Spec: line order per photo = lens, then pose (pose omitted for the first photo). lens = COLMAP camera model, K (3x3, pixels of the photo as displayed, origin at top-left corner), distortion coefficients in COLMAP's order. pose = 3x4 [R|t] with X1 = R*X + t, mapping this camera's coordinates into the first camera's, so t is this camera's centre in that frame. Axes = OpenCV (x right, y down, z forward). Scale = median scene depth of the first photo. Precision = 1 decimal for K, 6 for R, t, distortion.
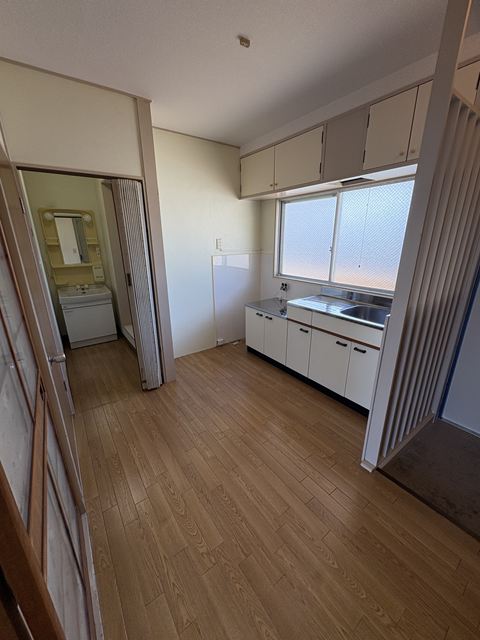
lens RADIAL K [[253.6, 0, 240.0], [0, 253.6, 320.0], [0, 0, 1]] dist [-0.001127, -0.000237]
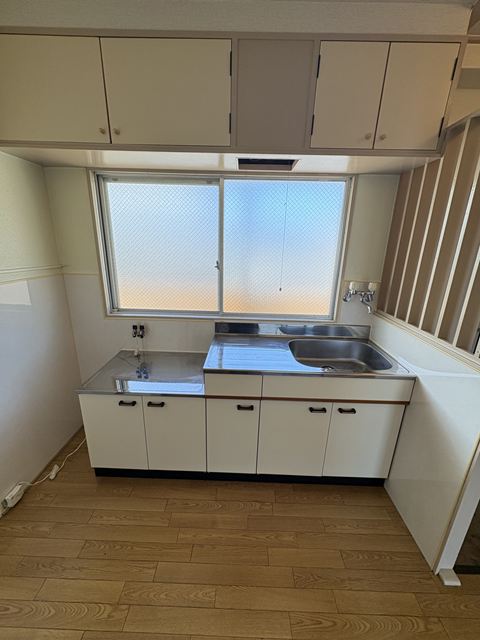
lens RADIAL K [[253.6, 0, 240.0], [0, 253.6, 320.0], [0, 0, 1]] dist [-0.001127, -0.000237]
pose [[0.601465, -0.205847, 0.771924, -0.169493], [0.216935, 0.972012, 0.090174, -0.217681], [-0.768882, 0.113221, 0.629287, 0.647405]]
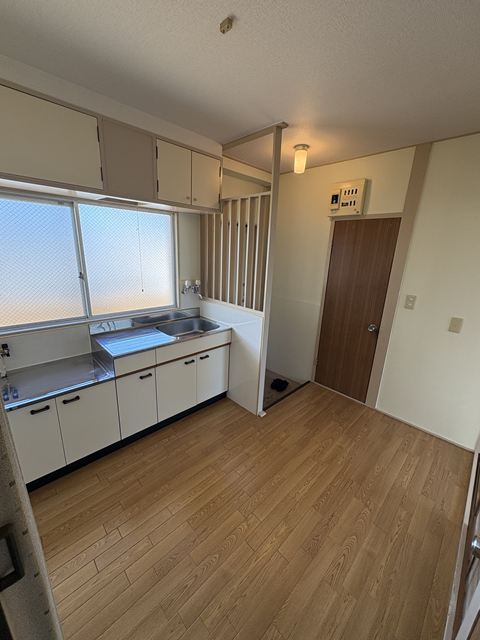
lens RADIAL K [[253.6, 0, 240.0], [0, 253.6, 320.0], [0, 0, 1]] dist [-0.001127, -0.000237]
pose [[-0.143458, -0.266443, 0.953115, -0.542675], [0.266941, 0.916963, 0.296516, -0.297233], [-0.952975, 0.296963, -0.060421, 0.737139]]
